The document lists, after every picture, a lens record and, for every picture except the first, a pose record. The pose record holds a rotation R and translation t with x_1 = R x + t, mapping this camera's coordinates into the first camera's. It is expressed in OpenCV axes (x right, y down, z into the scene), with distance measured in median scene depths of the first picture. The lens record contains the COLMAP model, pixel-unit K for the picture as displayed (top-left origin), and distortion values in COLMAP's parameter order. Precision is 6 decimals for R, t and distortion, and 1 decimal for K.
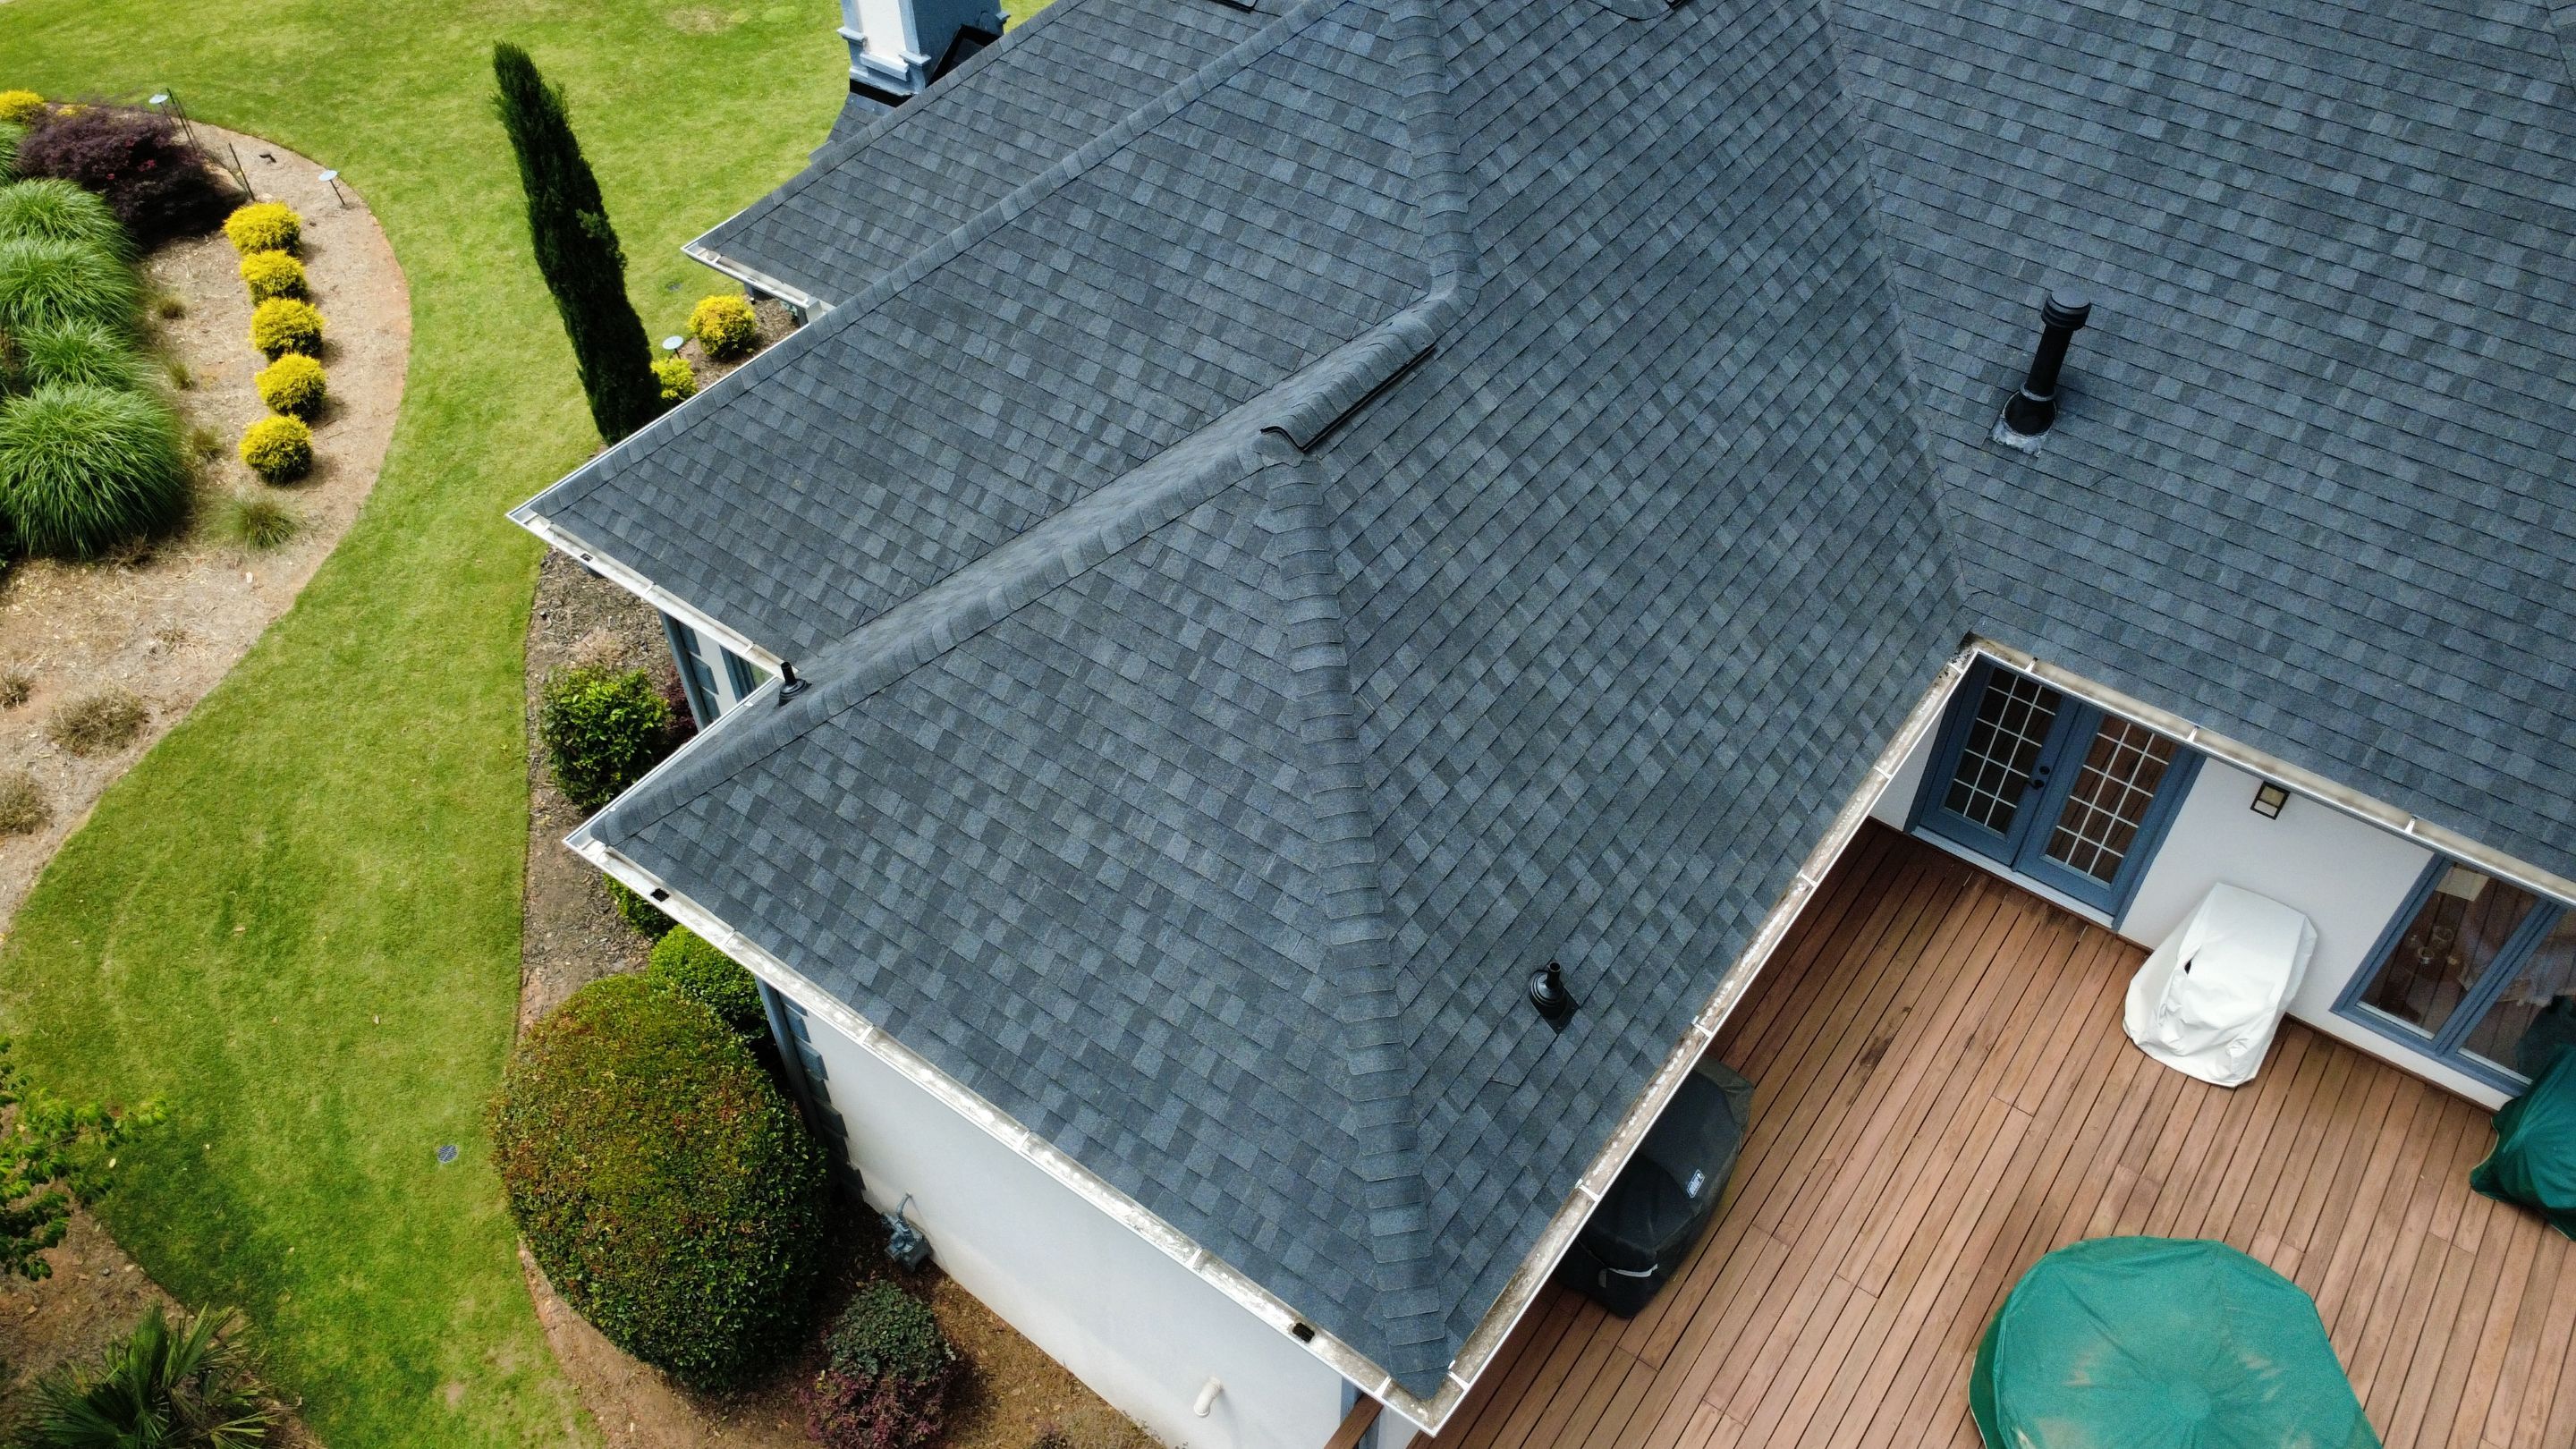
lens RADIAL K [[1880.2, 0, 1288.0], [0, 1880.2, 726.0], [0, 0, 1]] dist [-0.003554, 0.007838]
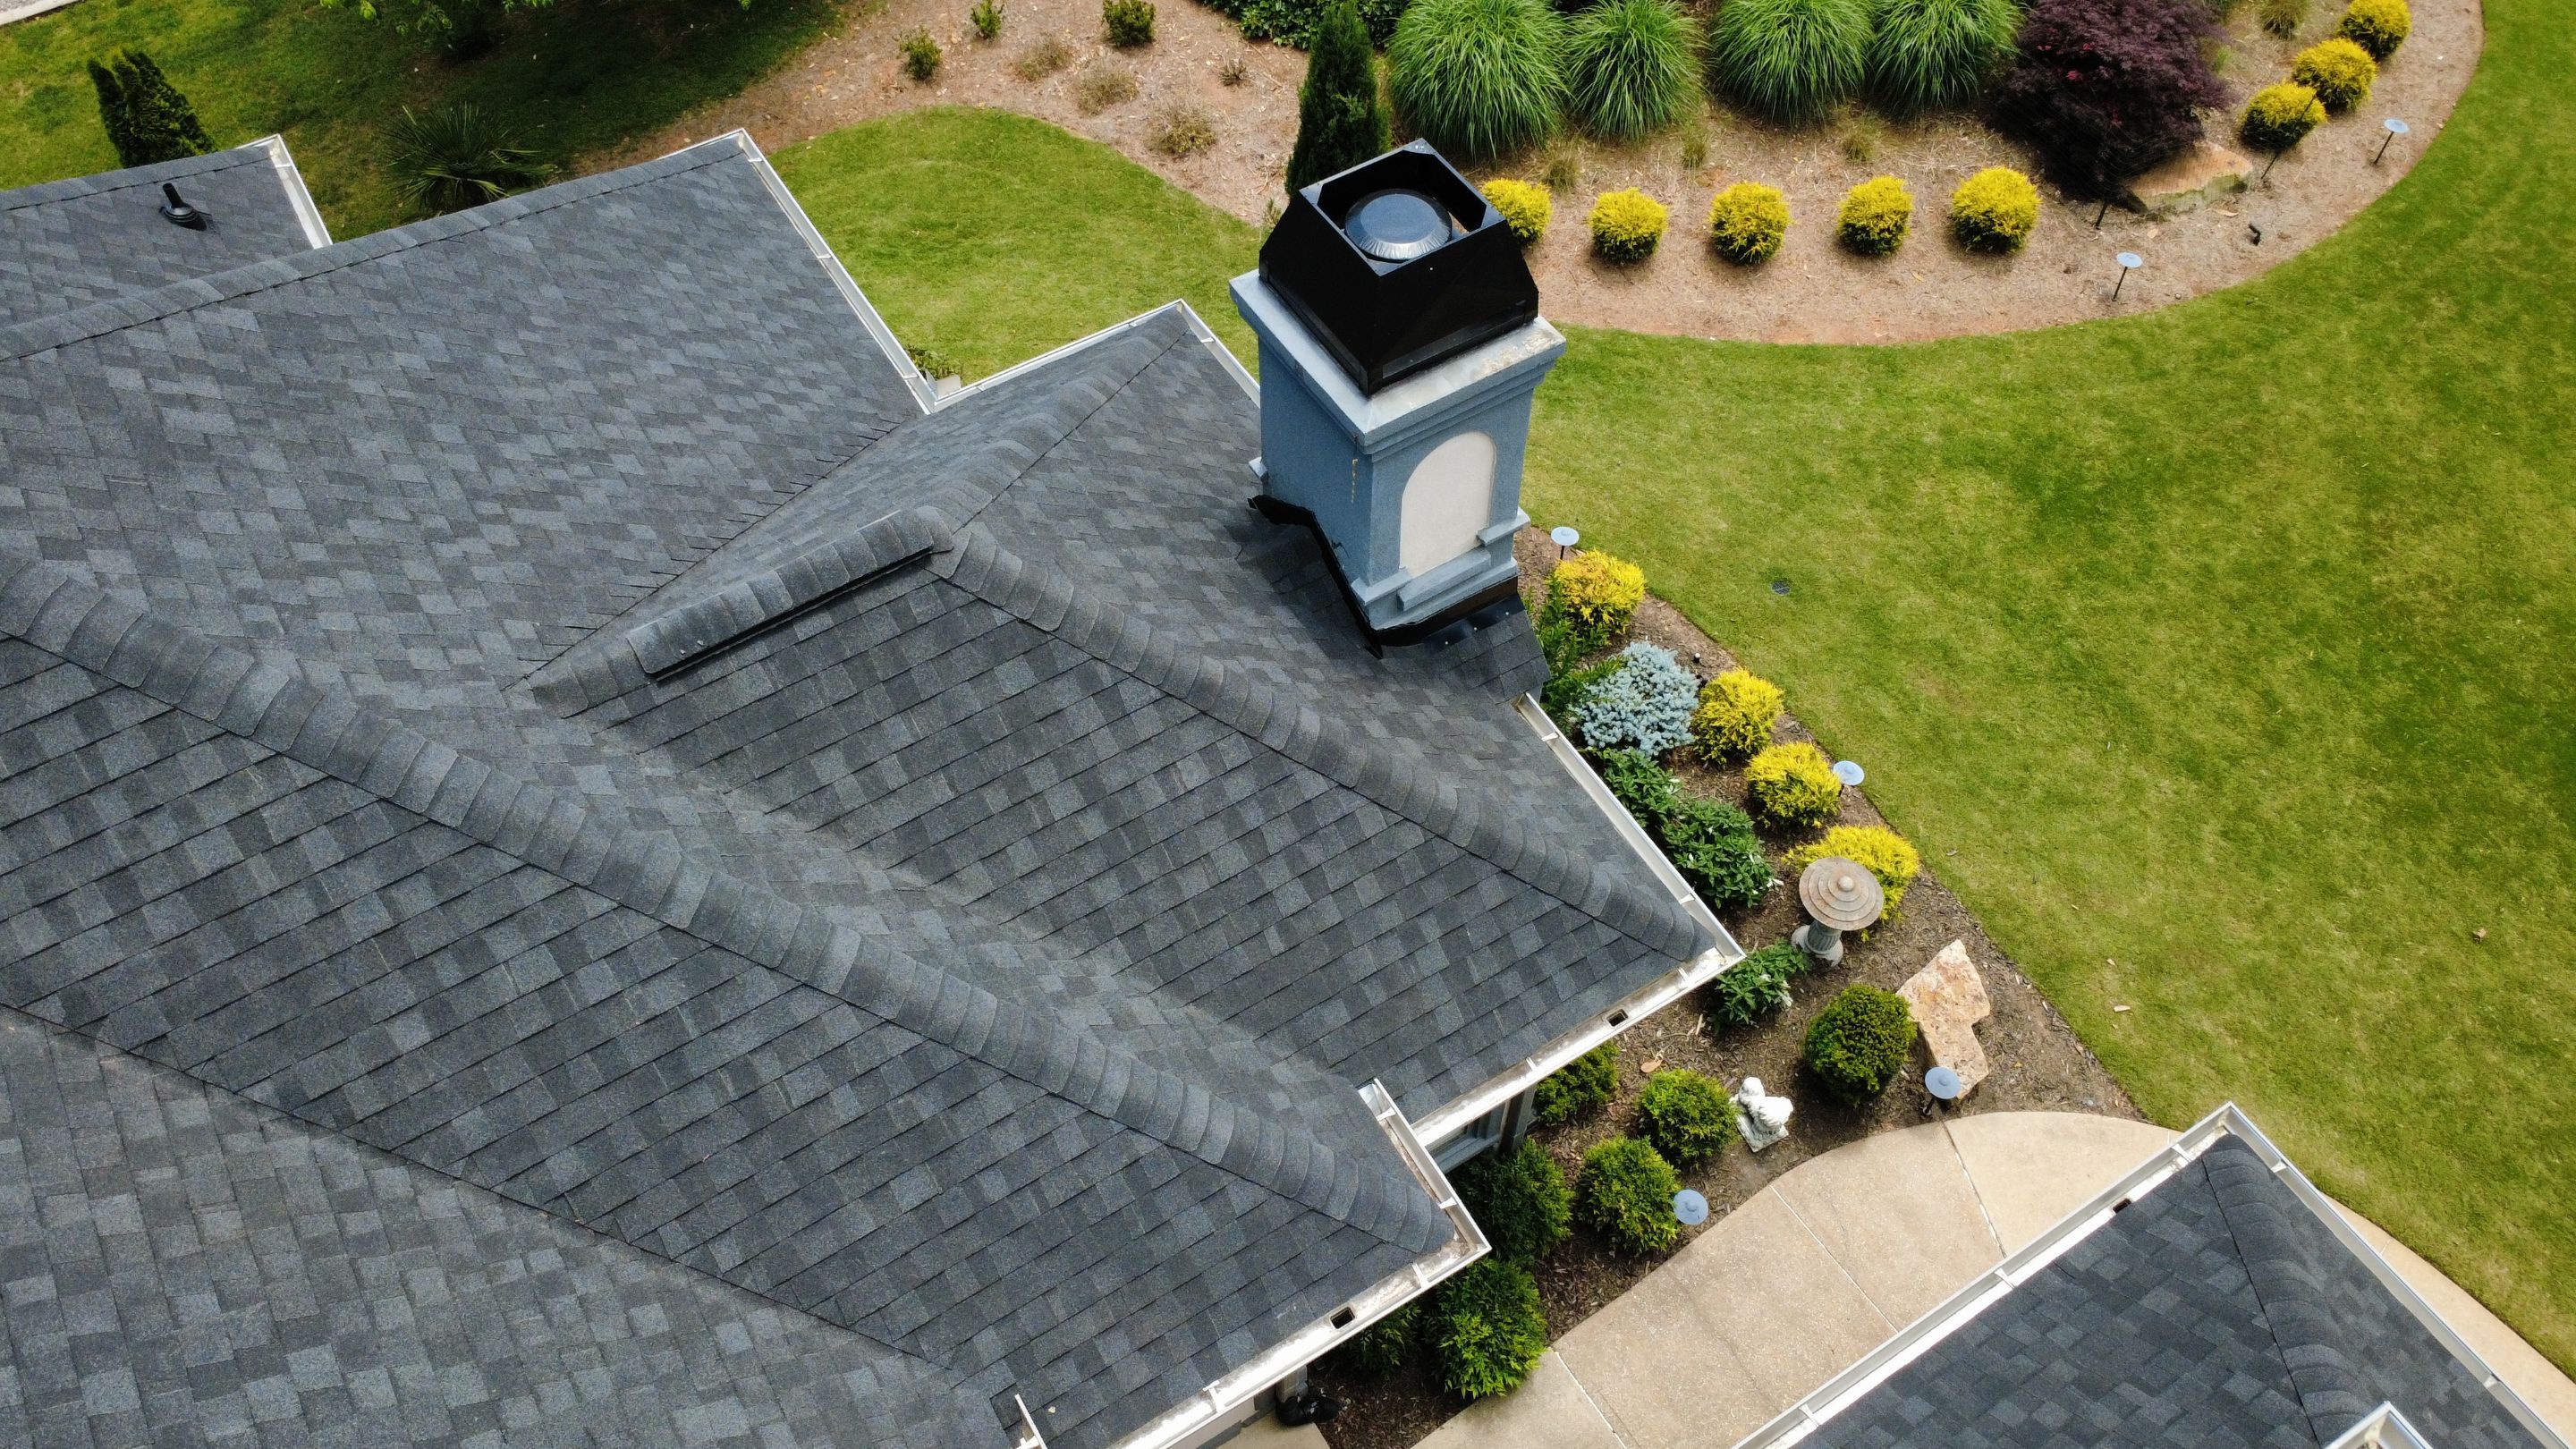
lens RADIAL K [[1880.2, 0, 1284.3], [0, 1880.2, 730.5], [0, 0, 1]] dist [-0.003554, 0.007838]
pose [[-0.371690, 0.767161, -0.522791, 0.262539], [-0.660379, 0.177309, 0.729699, -1.082961], [0.652492, 0.616462, 0.440713, 1.067265]]
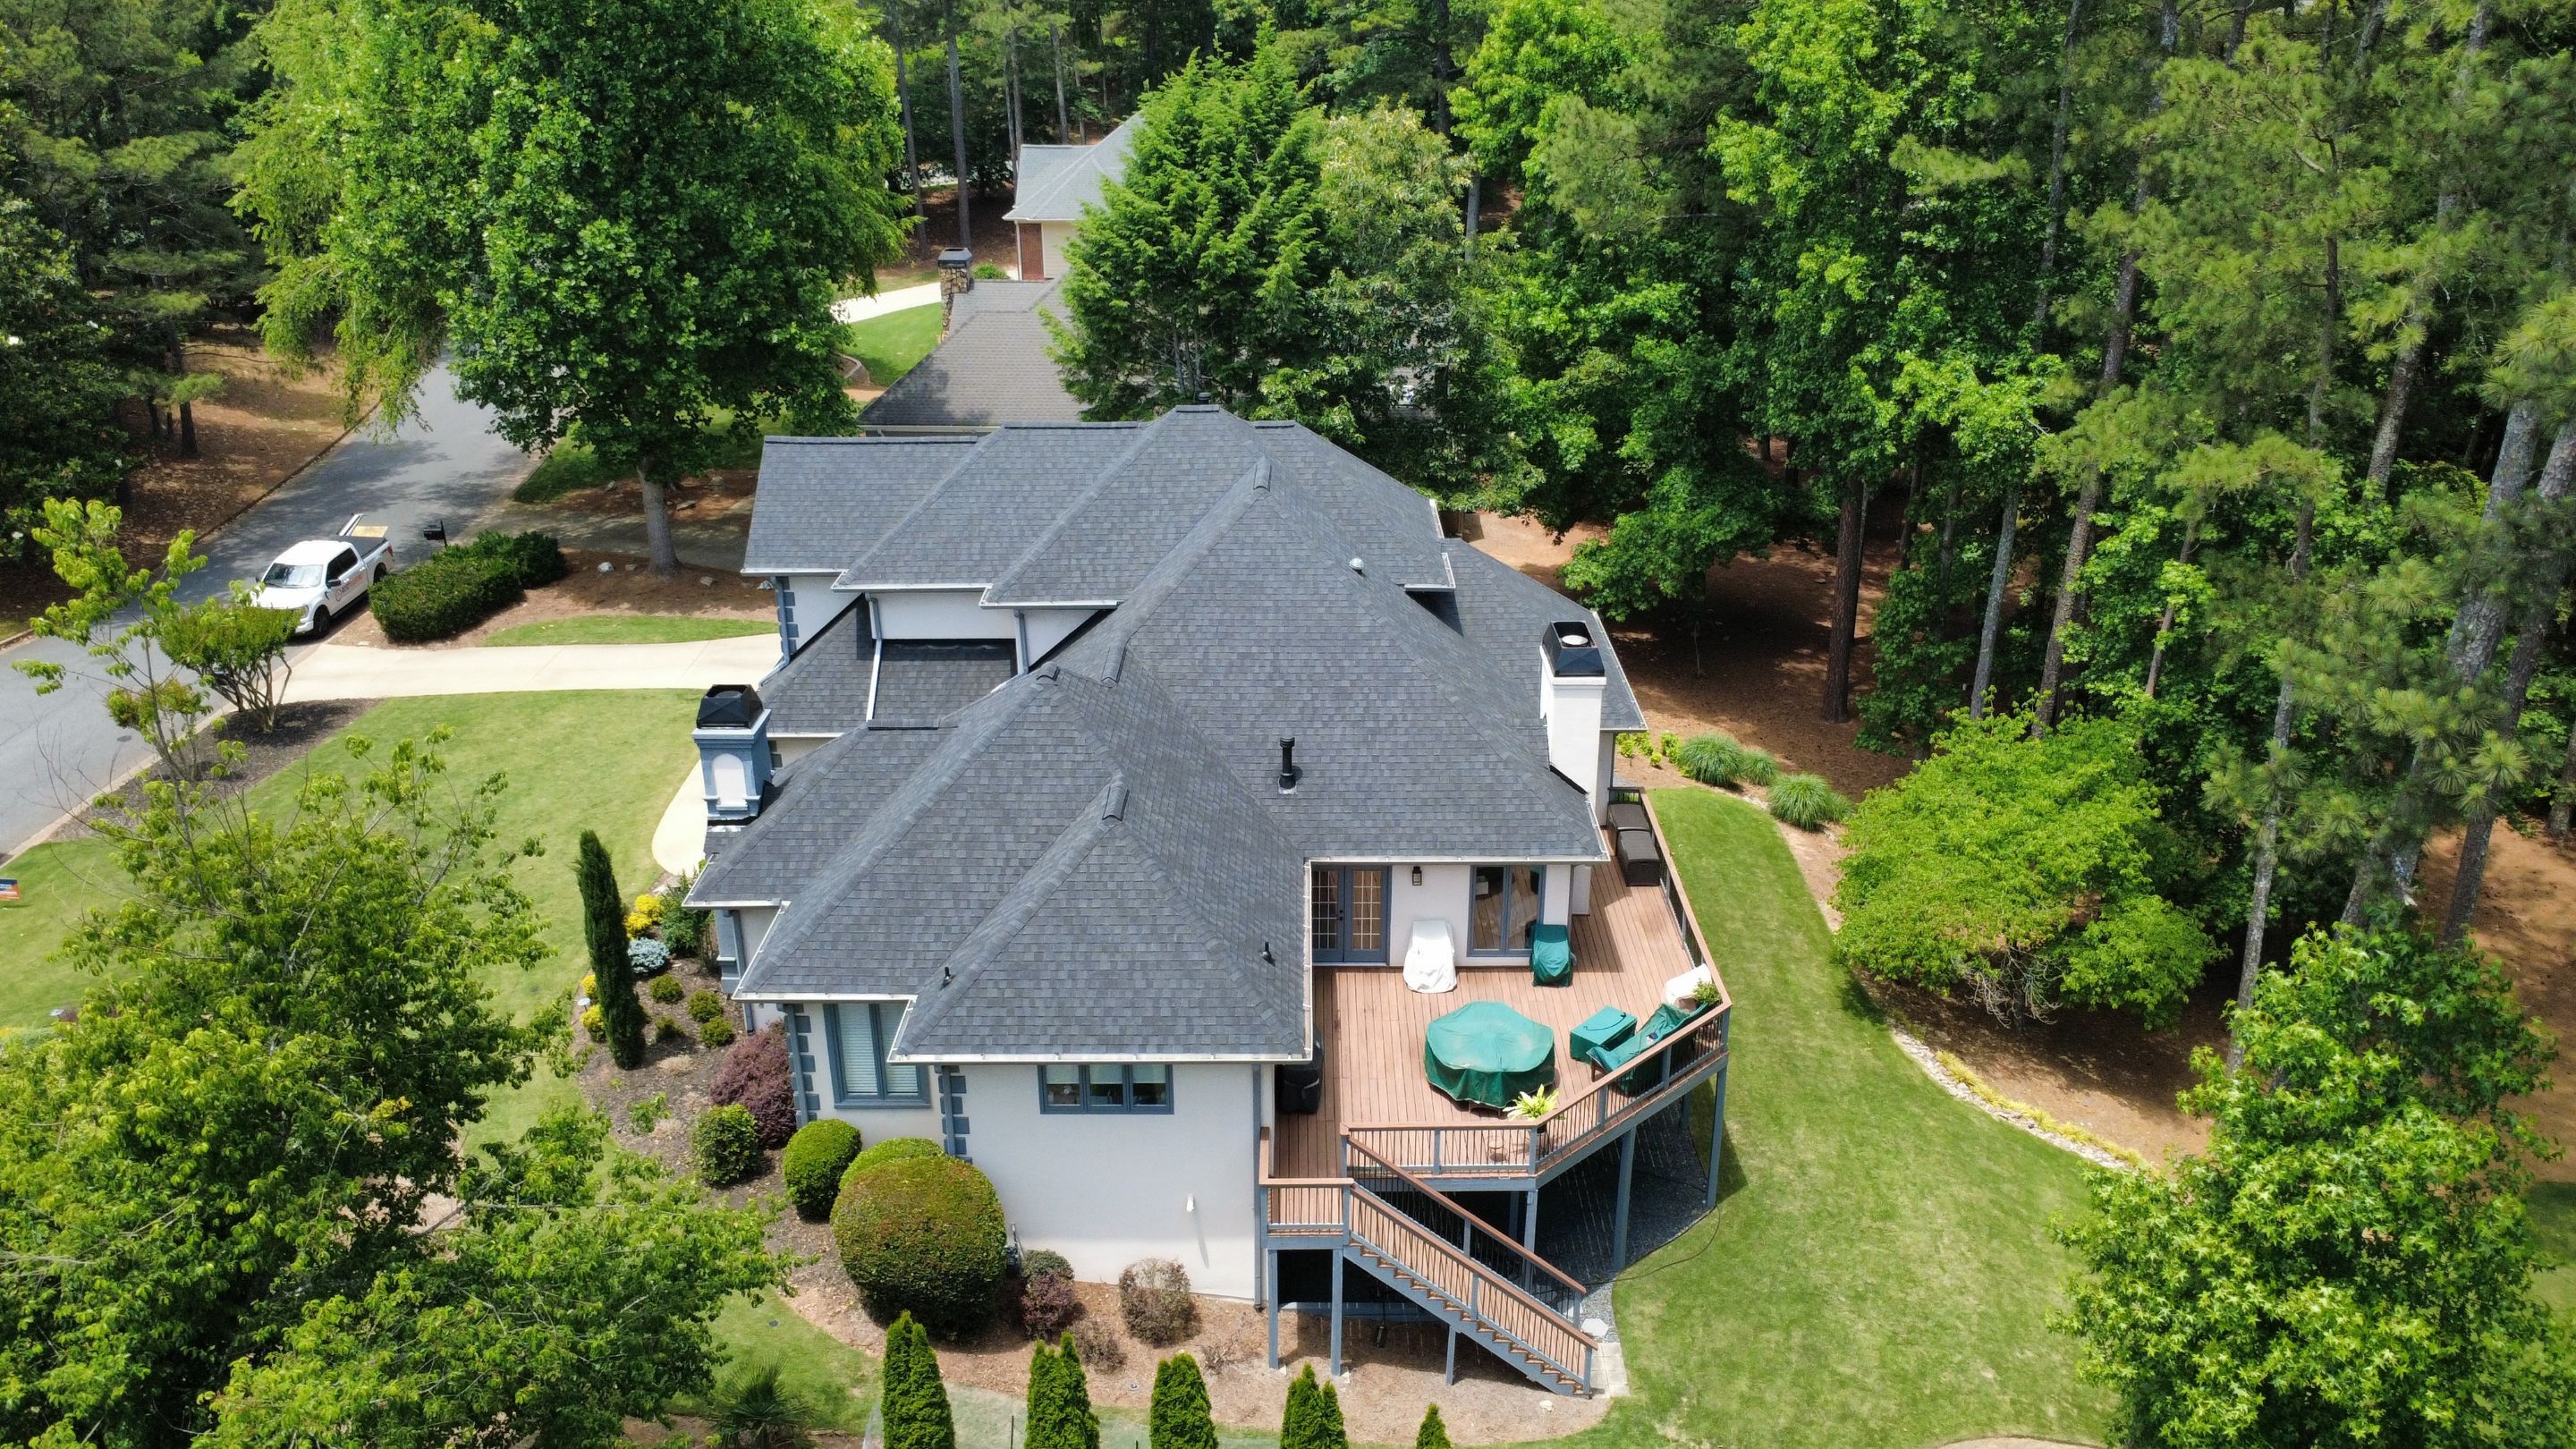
lens RADIAL K [[1880.2, 0, 1285.7], [0, 1880.2, 729.5], [0, 0, 1]] dist [-0.003554, 0.007838]
pose [[0.810603, -0.220483, 0.542504, -1.141202], [0.418710, 0.865887, -0.273719, 0.547476], [-0.409396, 0.449029, 0.794209, -1.283973]]
